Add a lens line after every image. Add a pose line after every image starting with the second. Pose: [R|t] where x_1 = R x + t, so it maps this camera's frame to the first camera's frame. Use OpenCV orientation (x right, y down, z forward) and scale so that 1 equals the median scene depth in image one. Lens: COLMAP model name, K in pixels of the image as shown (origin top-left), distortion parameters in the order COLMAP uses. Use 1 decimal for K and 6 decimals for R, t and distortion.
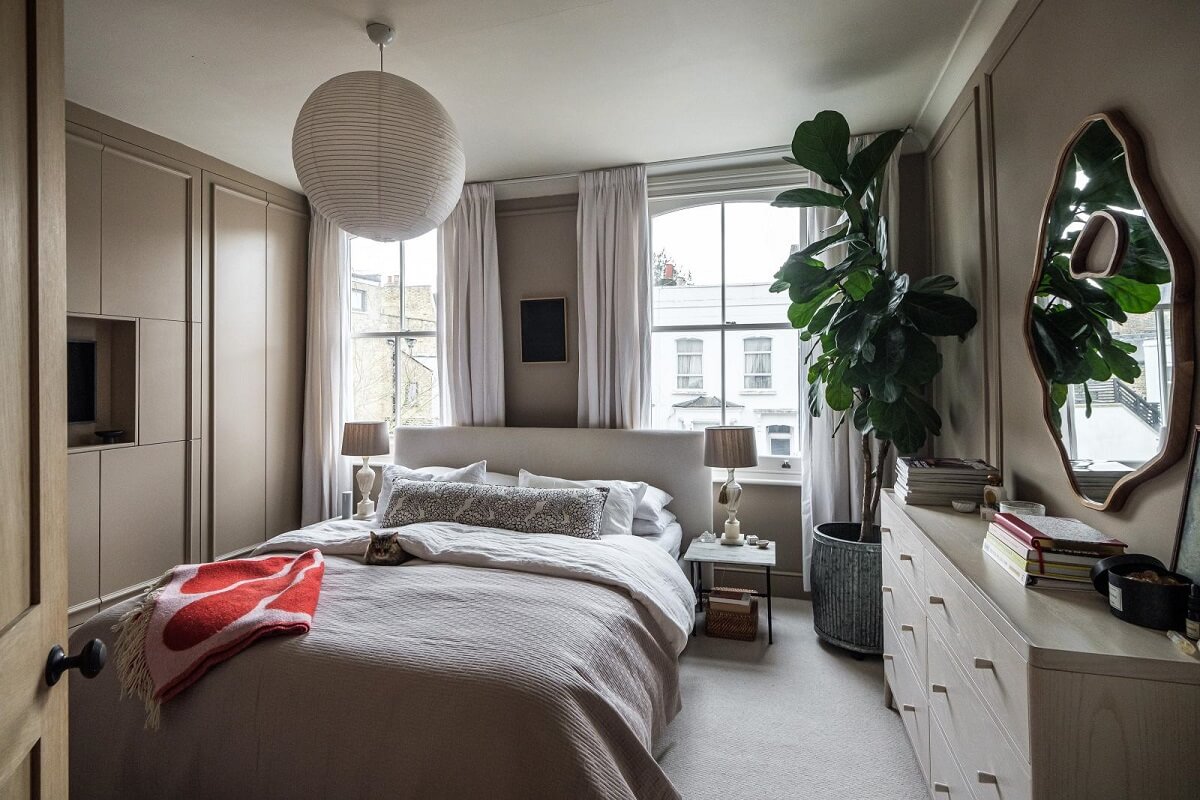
lens RADIAL K [[580.6, 0, 600.4], [0, 580.6, 361.2], [0, 0, 1]] dist [0.033141, -0.000043]
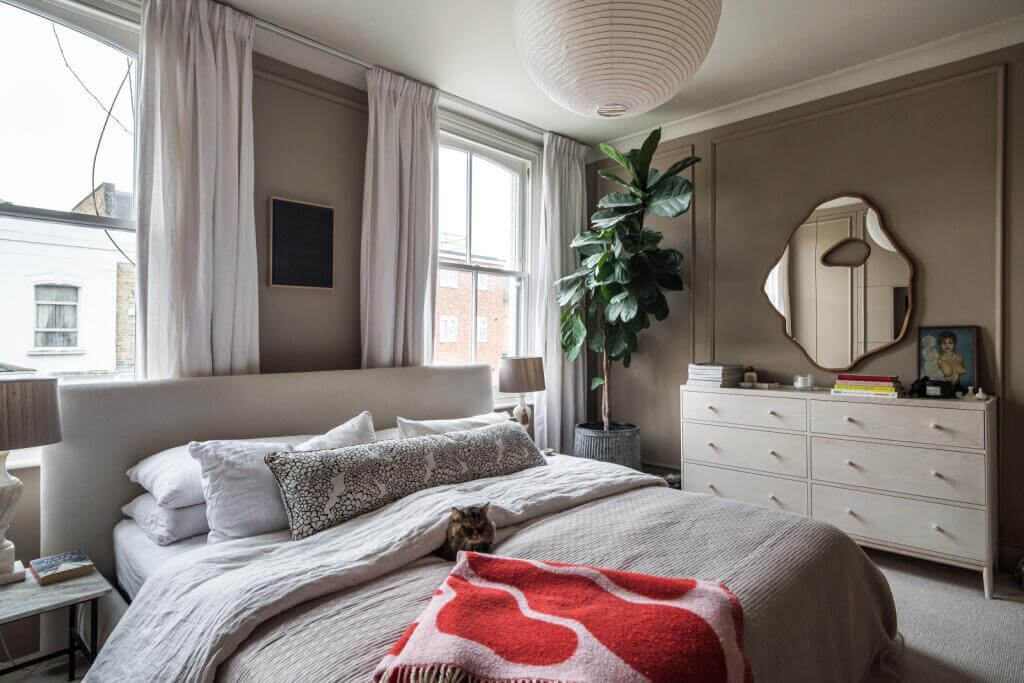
lens RADIAL K [[545.7, 0, 496.2], [0, 545.7, 326.6], [0, 0, 1]] dist [0.005908, -0.000274]
pose [[0.466994, 0.025961, 0.883879, -0.651445], [-0.028534, 0.999491, -0.014281, 0.060428], [-0.883800, -0.018551, 0.467497, 0.468677]]
